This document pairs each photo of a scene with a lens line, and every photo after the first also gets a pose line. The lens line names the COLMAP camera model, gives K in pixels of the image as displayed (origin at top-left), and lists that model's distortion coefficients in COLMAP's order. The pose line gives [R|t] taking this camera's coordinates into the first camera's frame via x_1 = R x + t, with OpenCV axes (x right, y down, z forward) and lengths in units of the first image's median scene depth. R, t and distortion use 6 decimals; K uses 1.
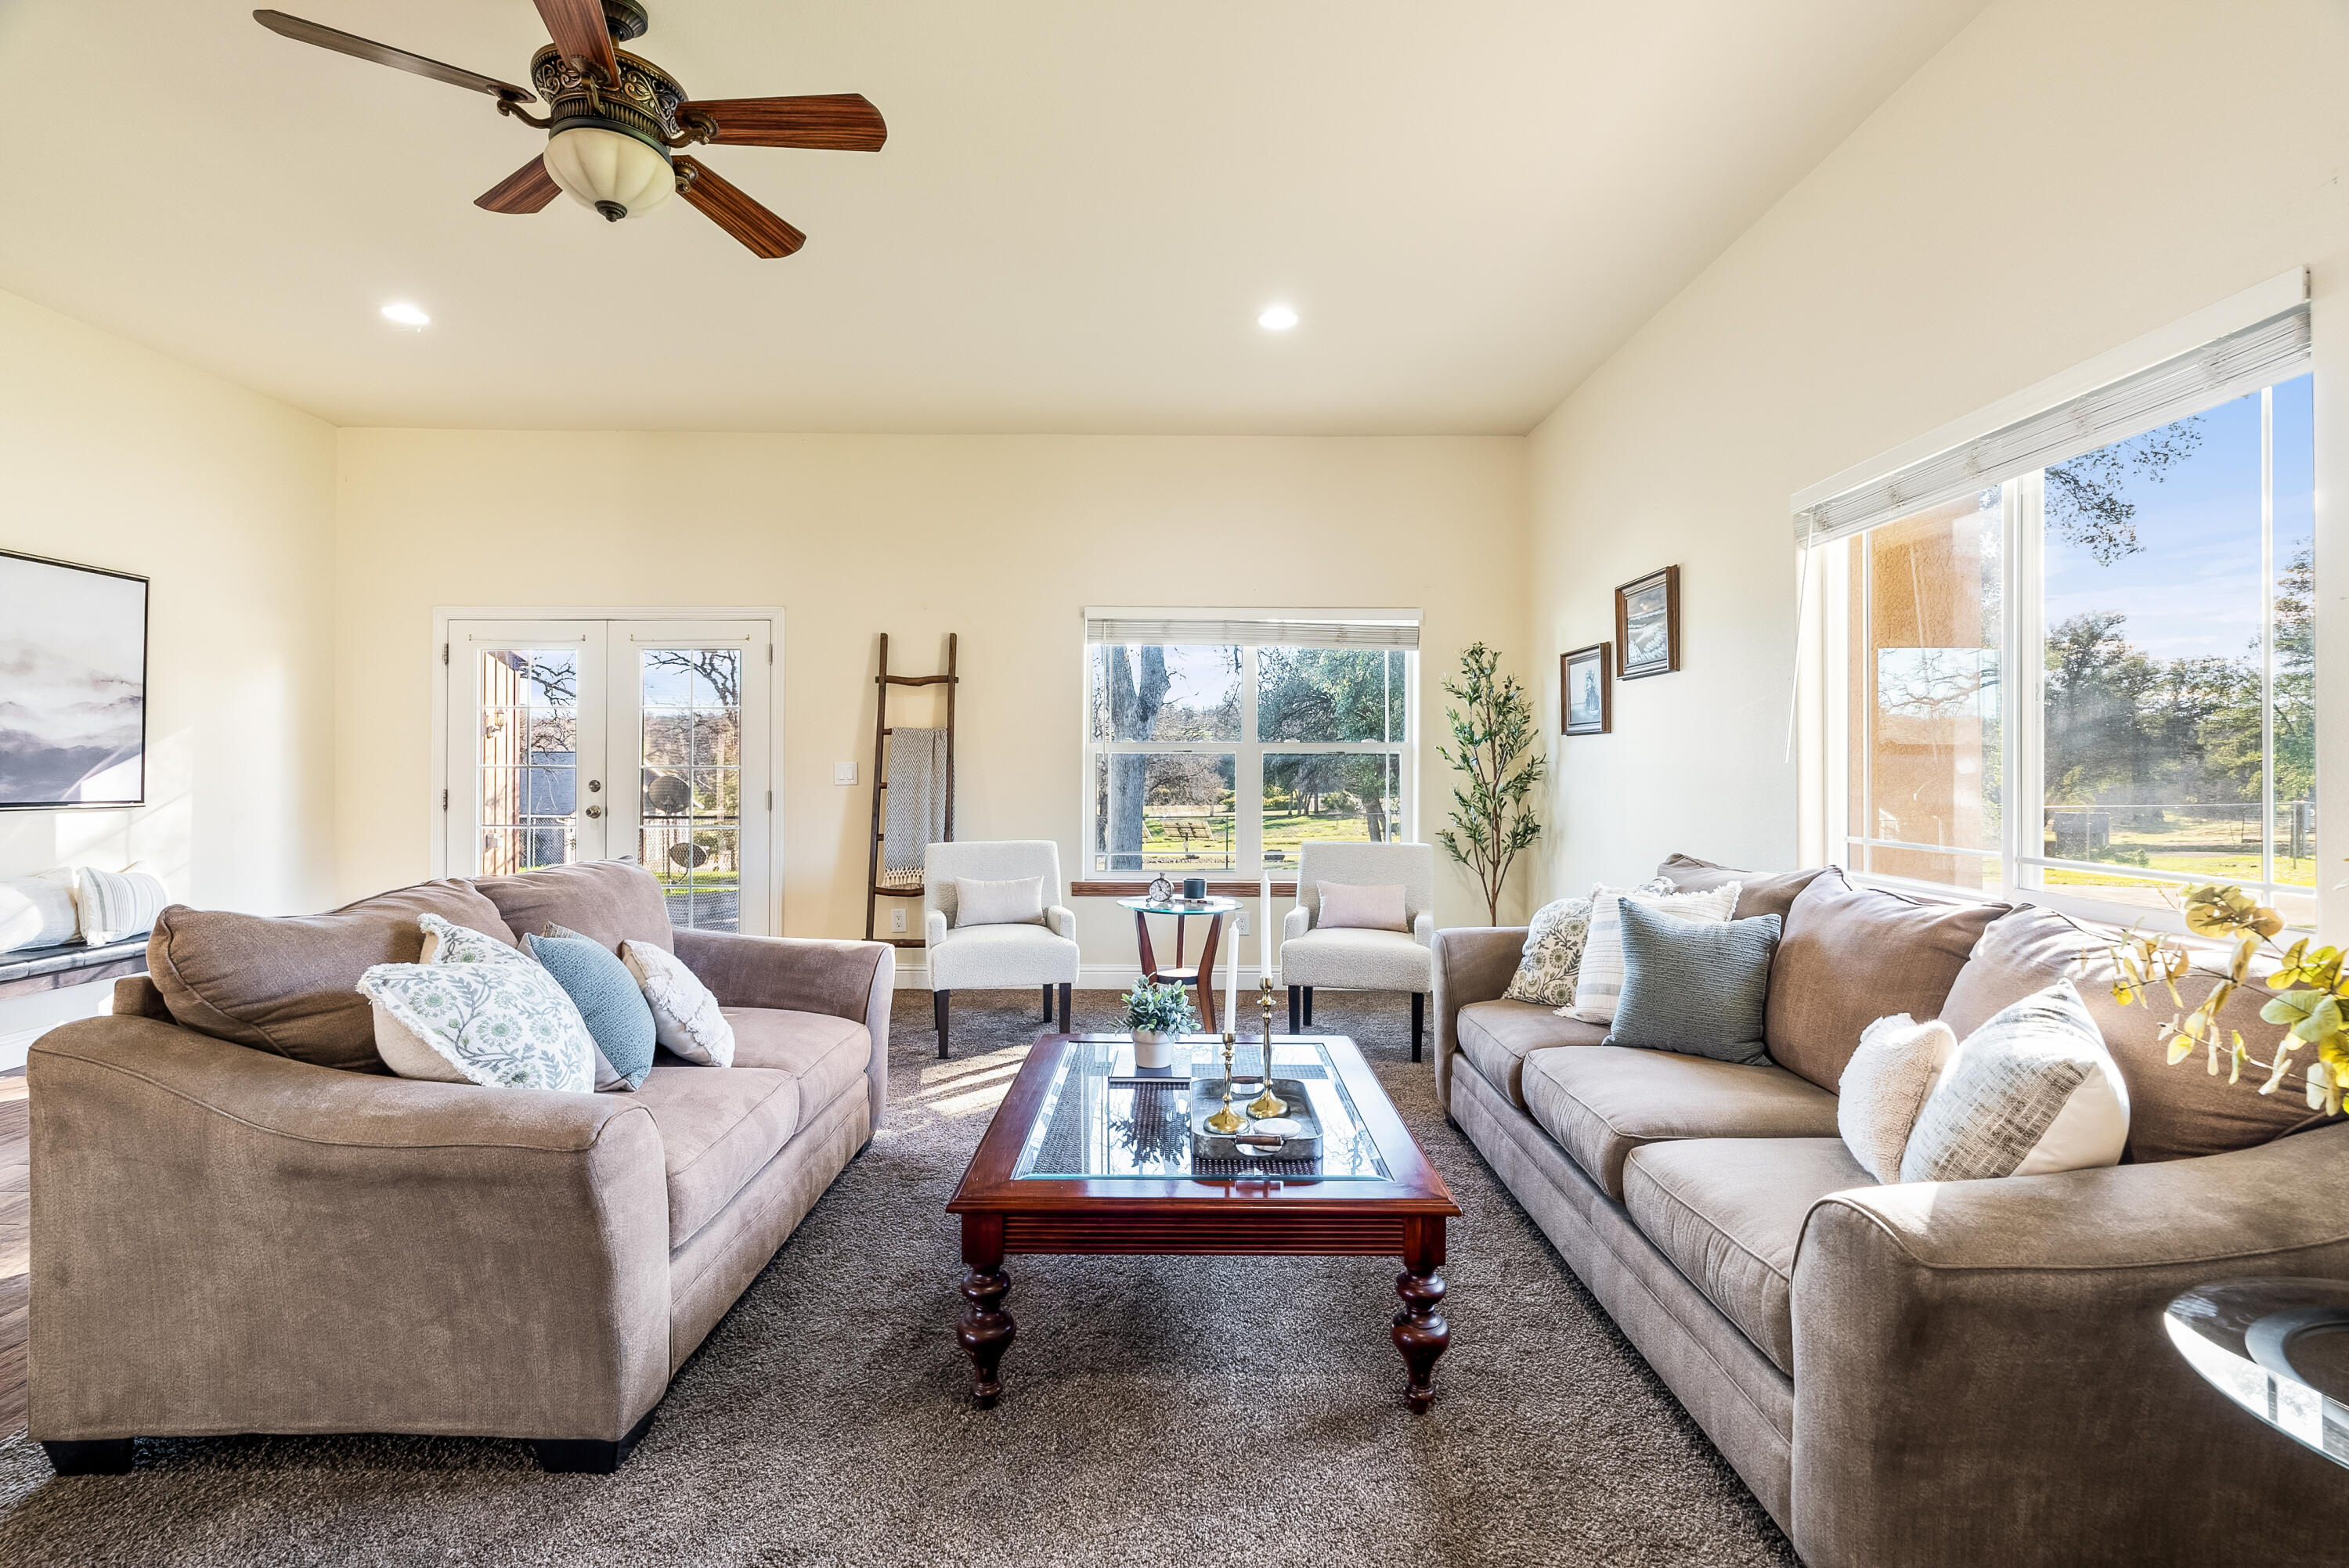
lens RADIAL K [[1065.9, 0, 1173.3], [0, 1065.9, 752.6], [0, 0, 1]] dist [-0.007334, -0.000043]
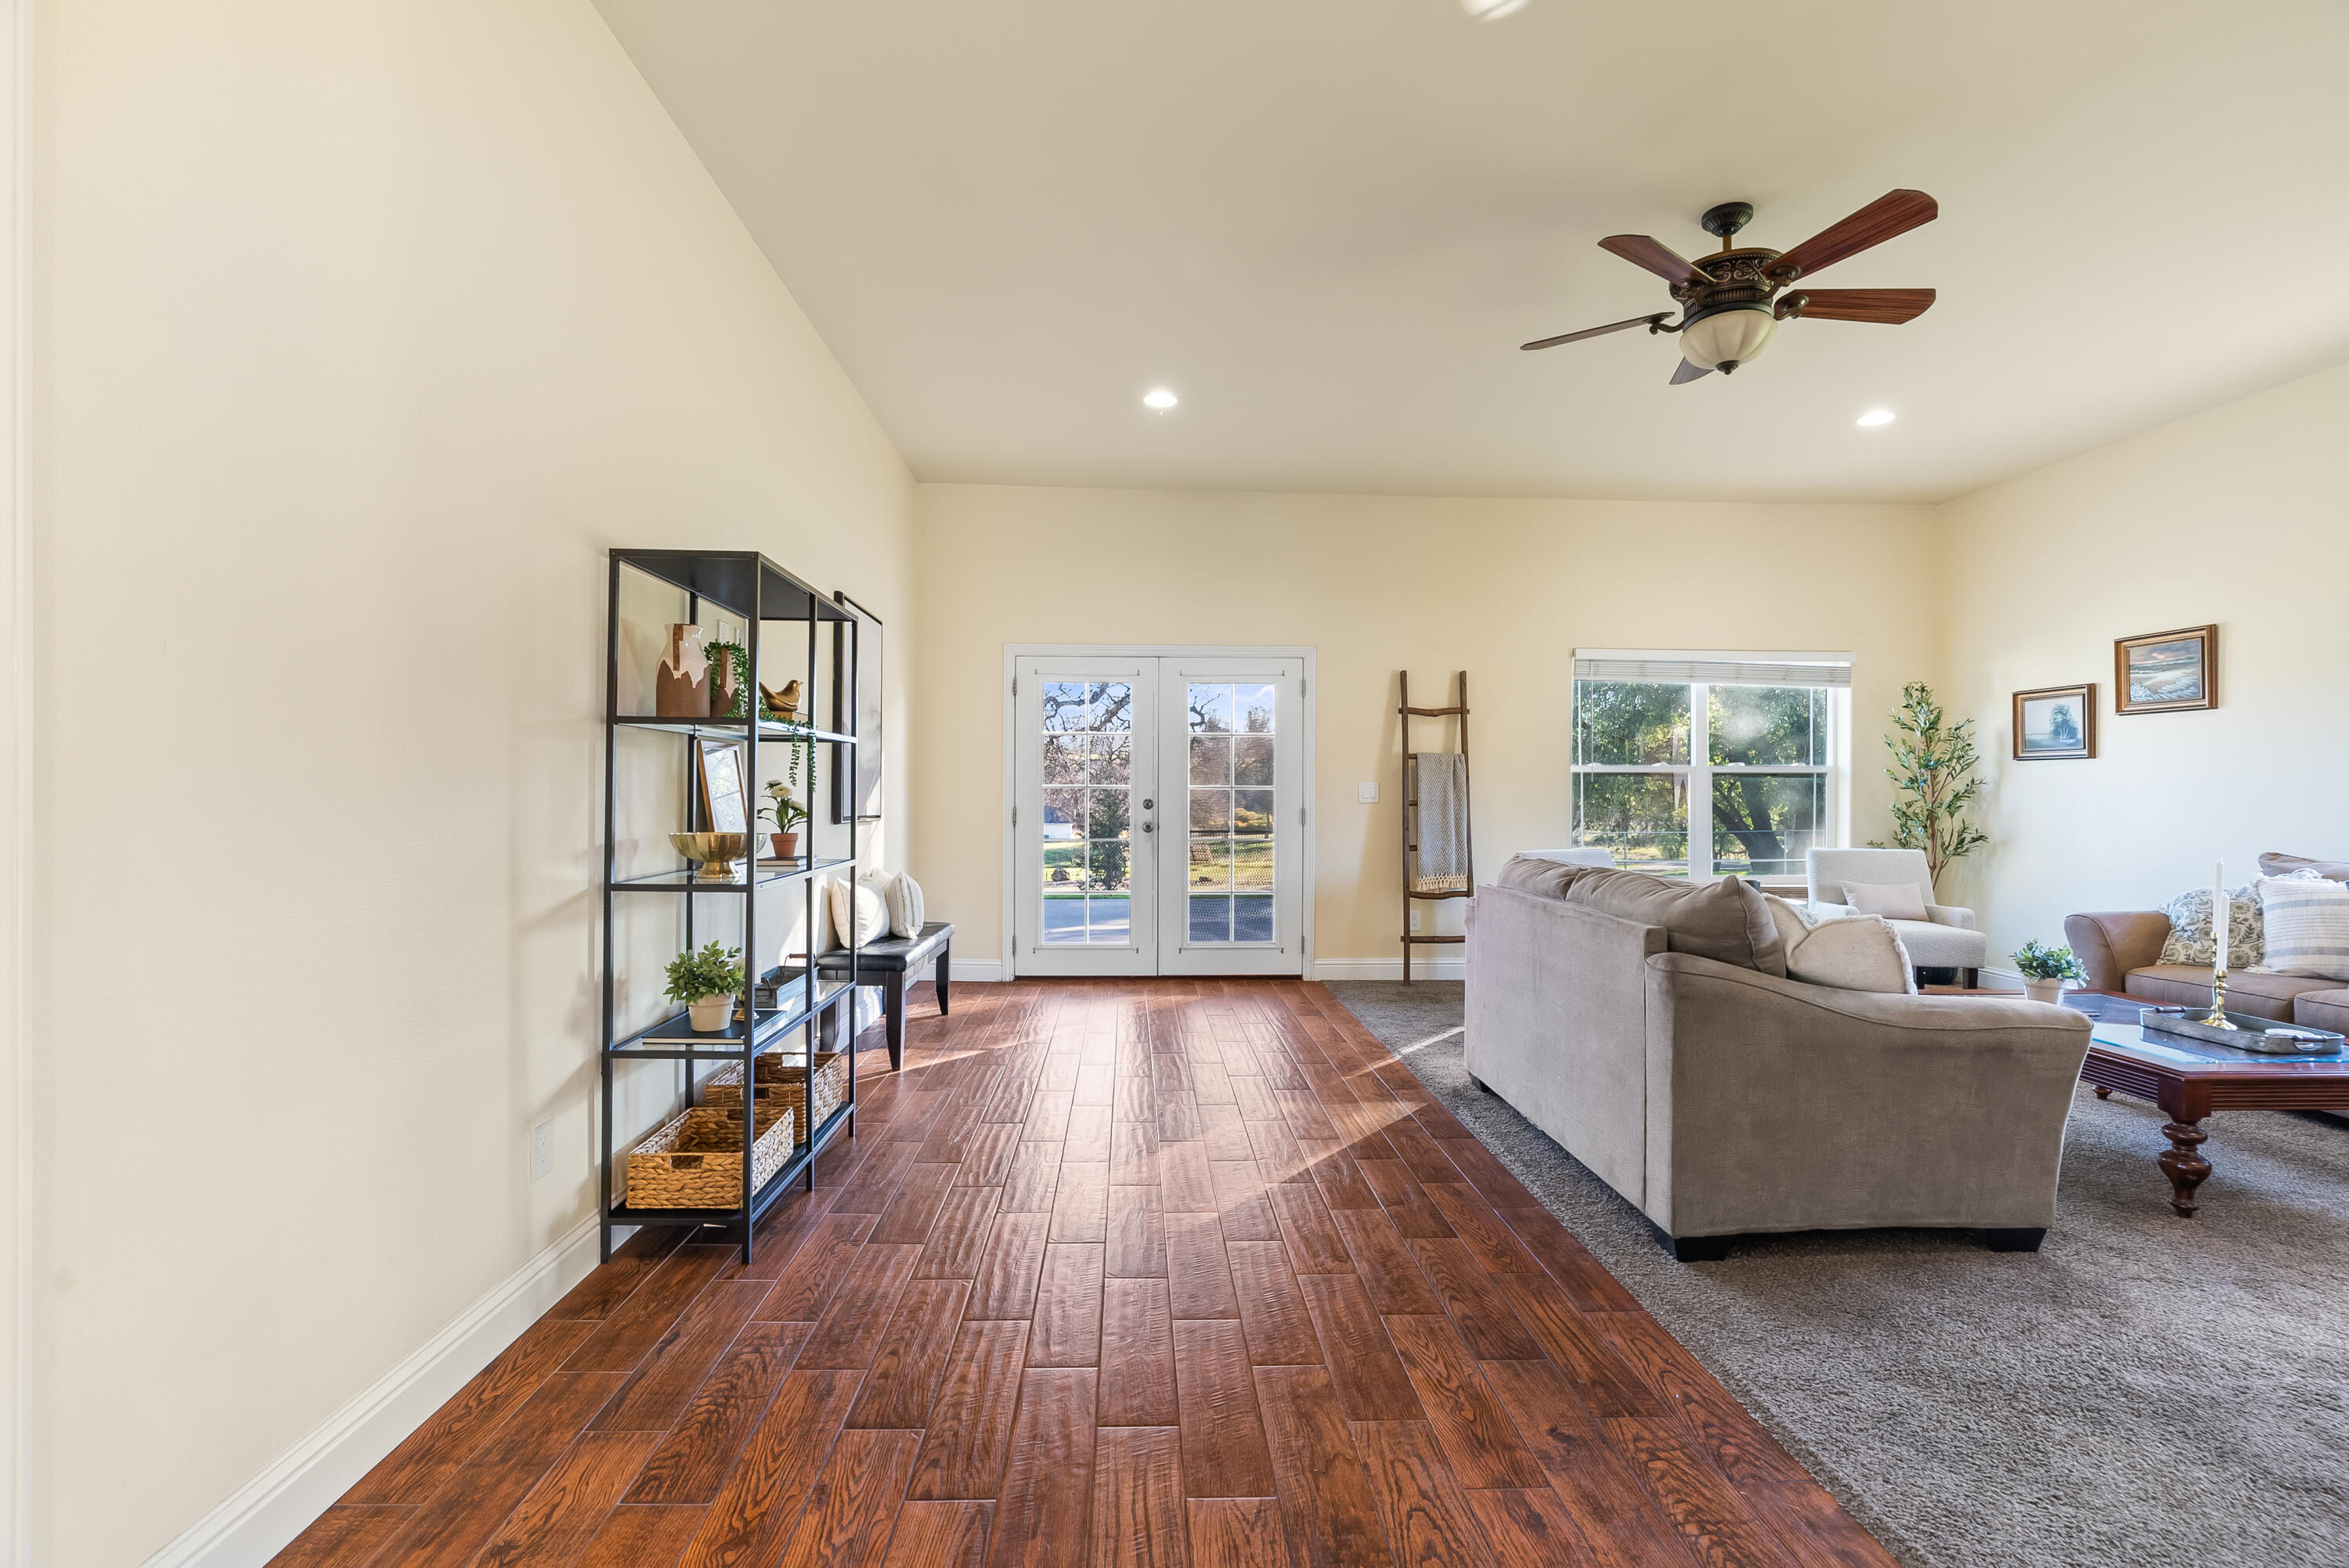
lens RADIAL K [[1063.1, 0, 1169.7], [0, 1063.1, 790.9], [0, 0, 1]] dist [-0.006005, 0.000218]
pose [[0.999155, -0.000112, 0.041103, -0.715104], [-0.000440, 0.999910, 0.013424, 0.003214], [-0.041101, -0.013431, 0.999065, -0.173140]]
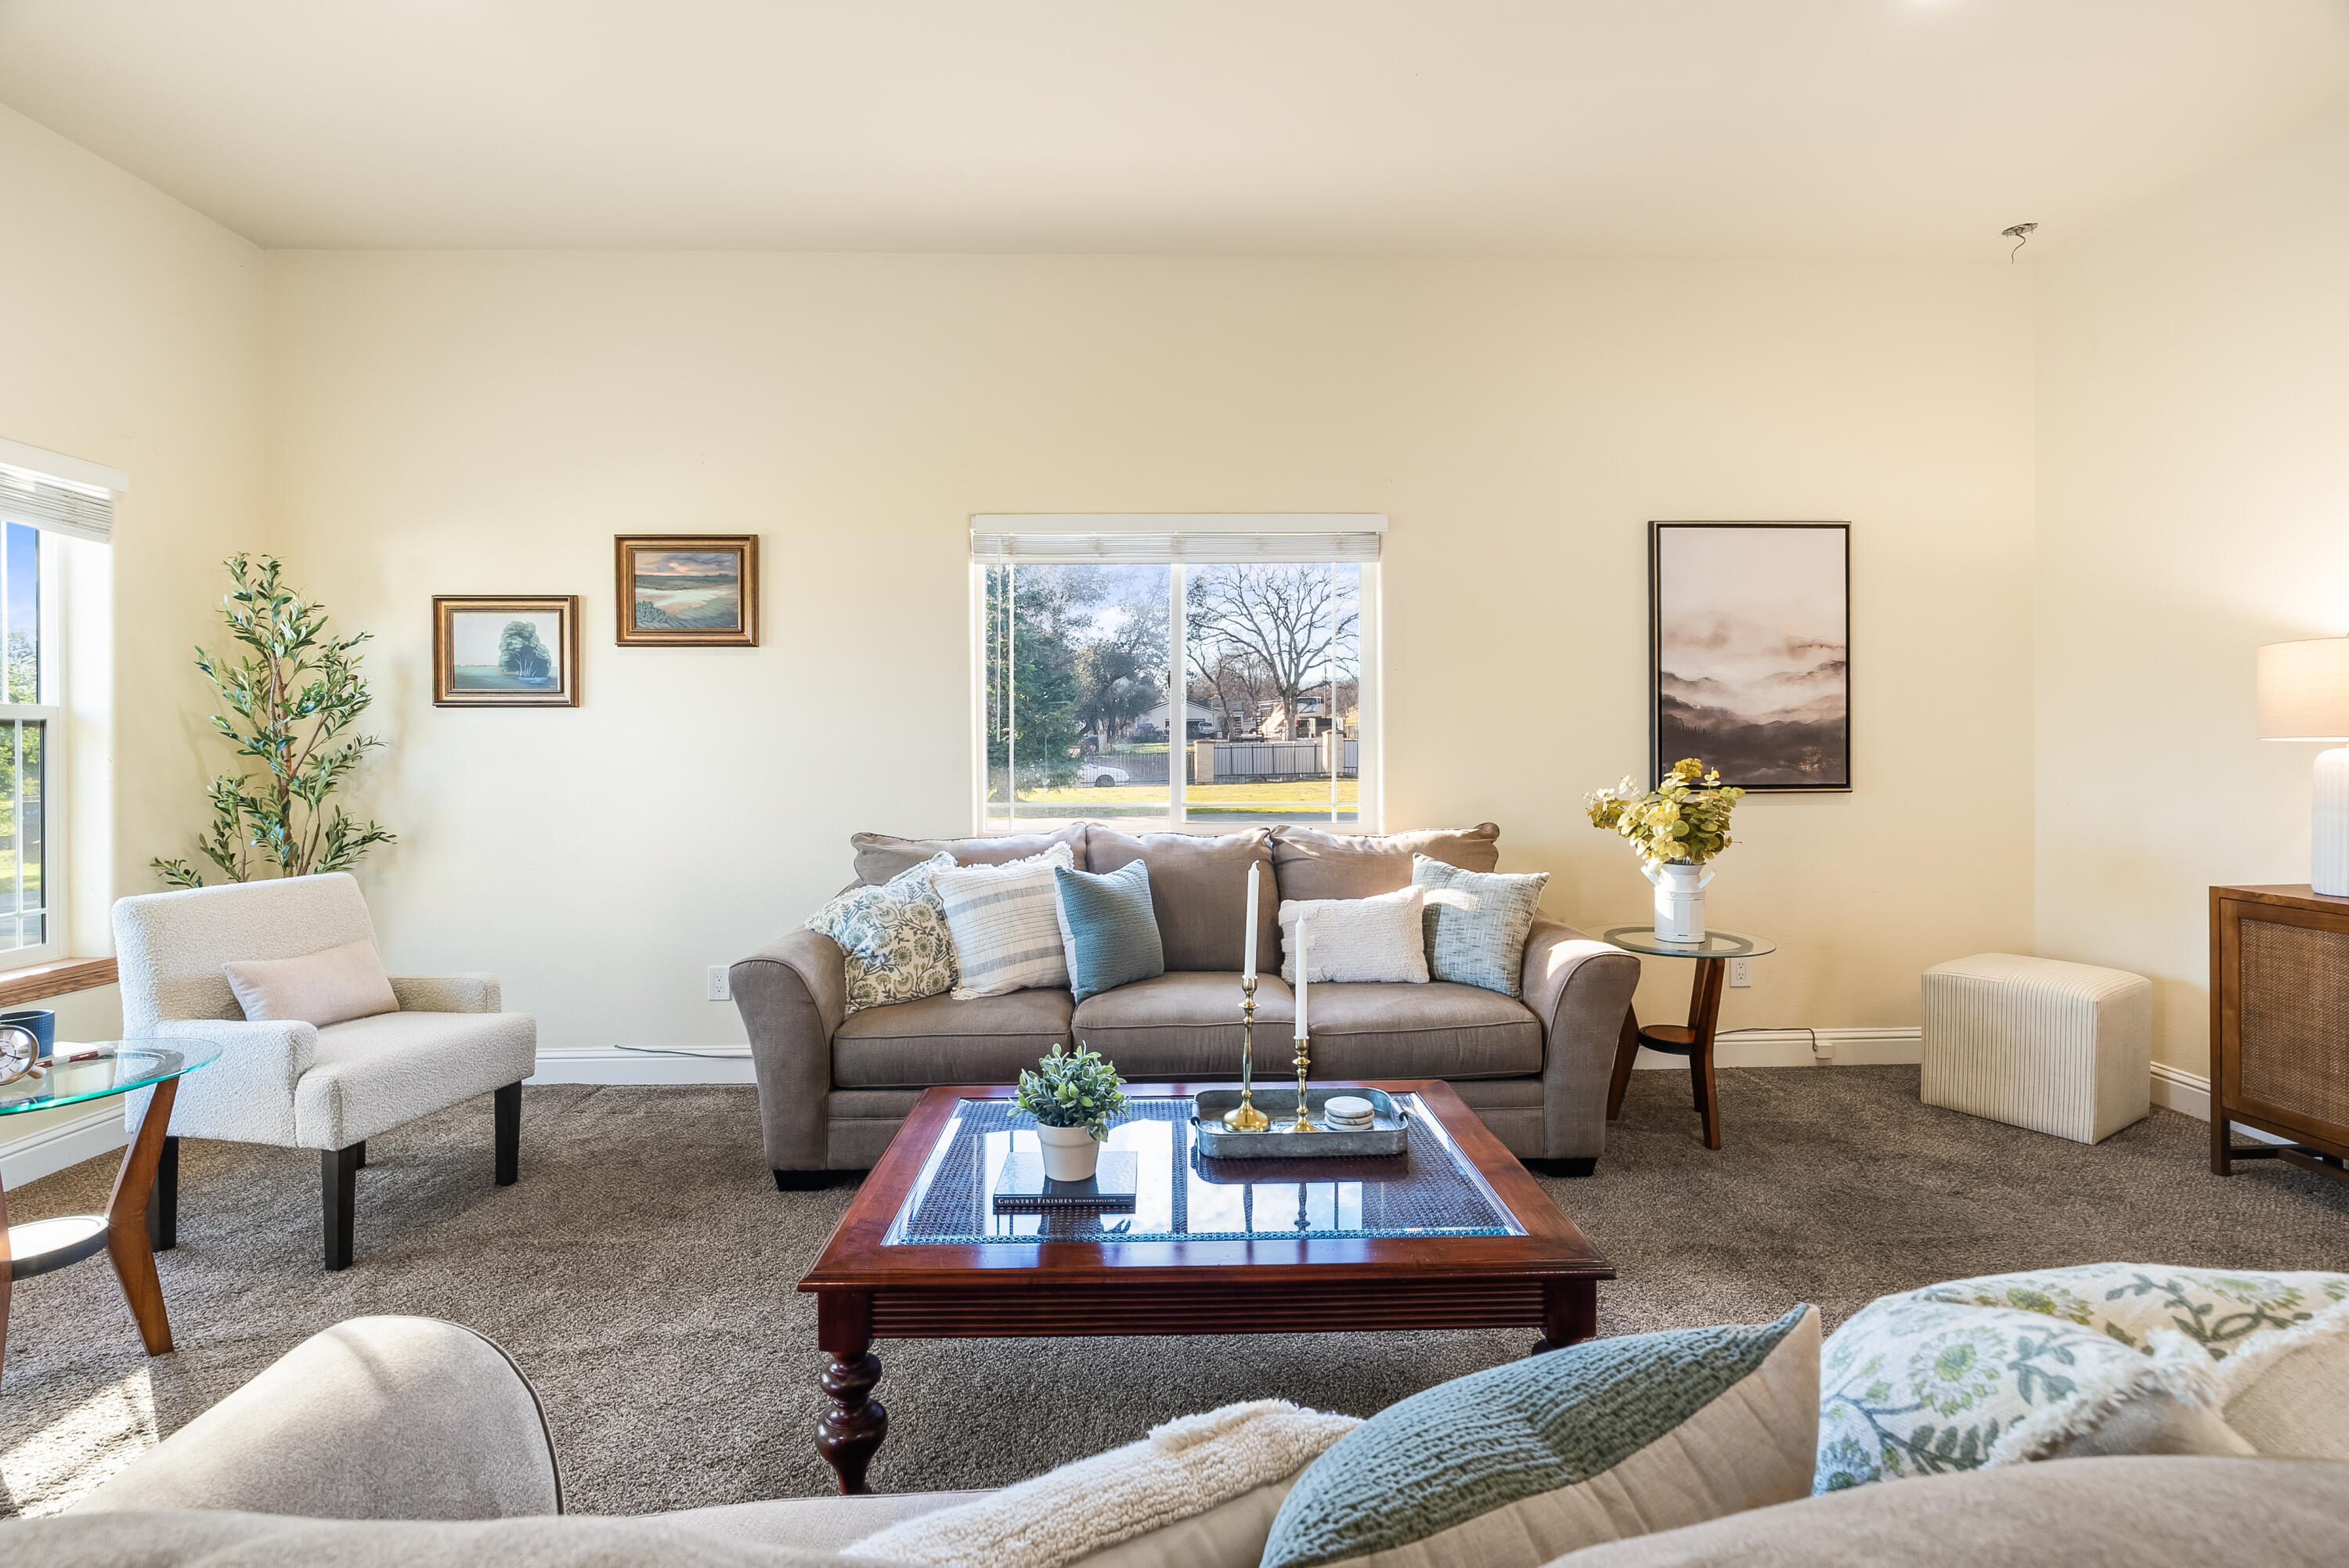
lens RADIAL K [[1065.9, 0, 1173.3], [0, 1065.9, 752.6], [0, 0, 1]] dist [-0.007334, -0.000043]
pose [[-0.039783, -0.008880, 0.999169, -0.436201], [-0.009203, 0.999921, 0.008520, 0.005425], [-0.999166, -0.008857, -0.039862, 0.587185]]
